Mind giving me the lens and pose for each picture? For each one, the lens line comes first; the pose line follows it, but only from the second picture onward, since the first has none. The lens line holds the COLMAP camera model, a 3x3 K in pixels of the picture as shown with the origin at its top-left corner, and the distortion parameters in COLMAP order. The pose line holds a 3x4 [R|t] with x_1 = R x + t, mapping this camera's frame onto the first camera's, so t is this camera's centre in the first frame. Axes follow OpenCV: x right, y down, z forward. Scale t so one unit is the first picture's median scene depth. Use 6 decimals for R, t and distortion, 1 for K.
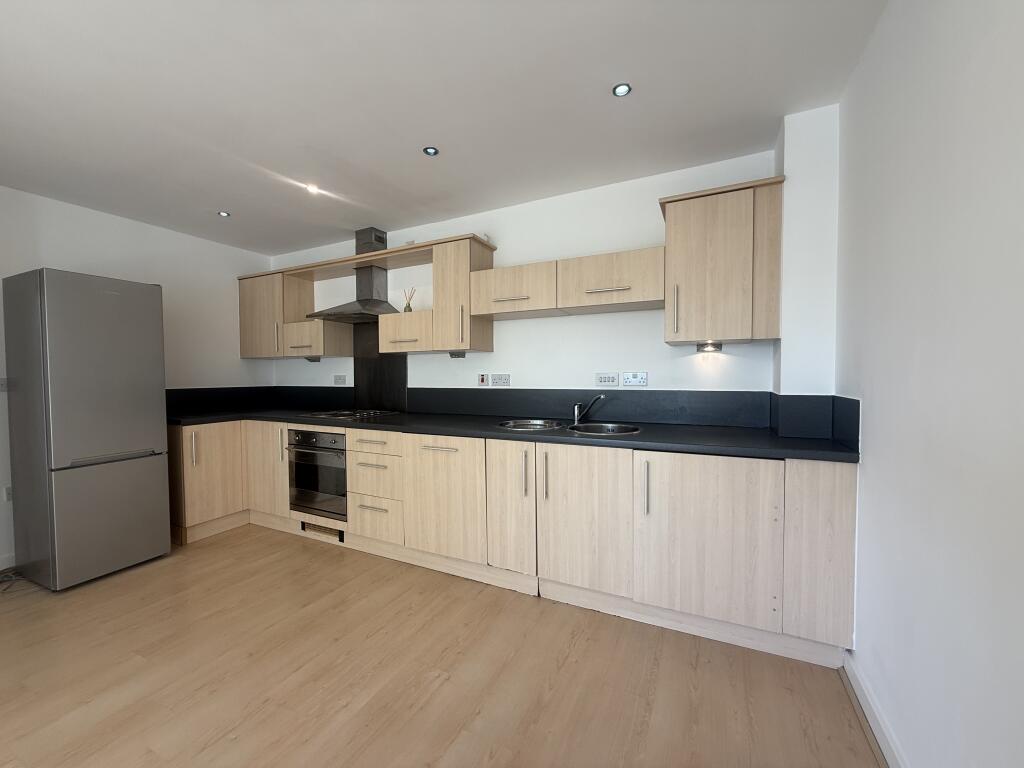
lens RADIAL K [[404.7, 0, 512.0], [0, 404.7, 384.0], [0, 0, 1]] dist [0.001798, 0.000172]
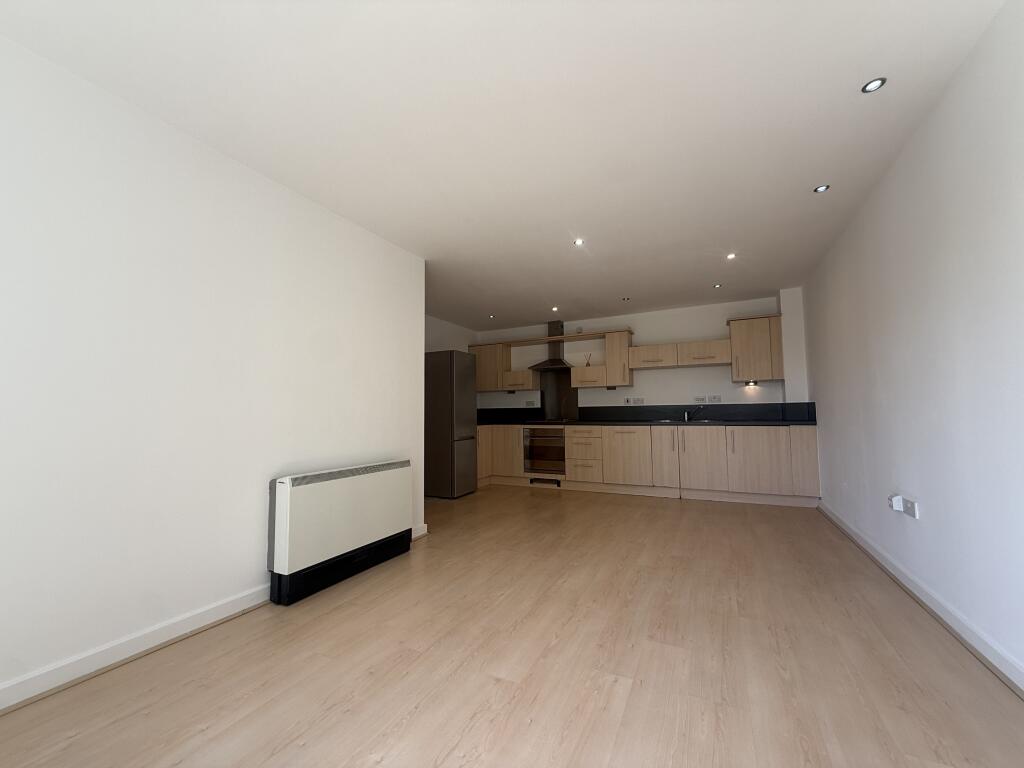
lens RADIAL K [[399.5, 0, 512.0], [0, 399.5, 384.0], [0, 0, 1]] dist [-0.002717, -0.000172]
pose [[0.999944, -0.006475, -0.008348, -0.662440], [0.005646, 0.995386, -0.095789, 0.093886], [0.008930, 0.095737, 0.995367, -0.970190]]
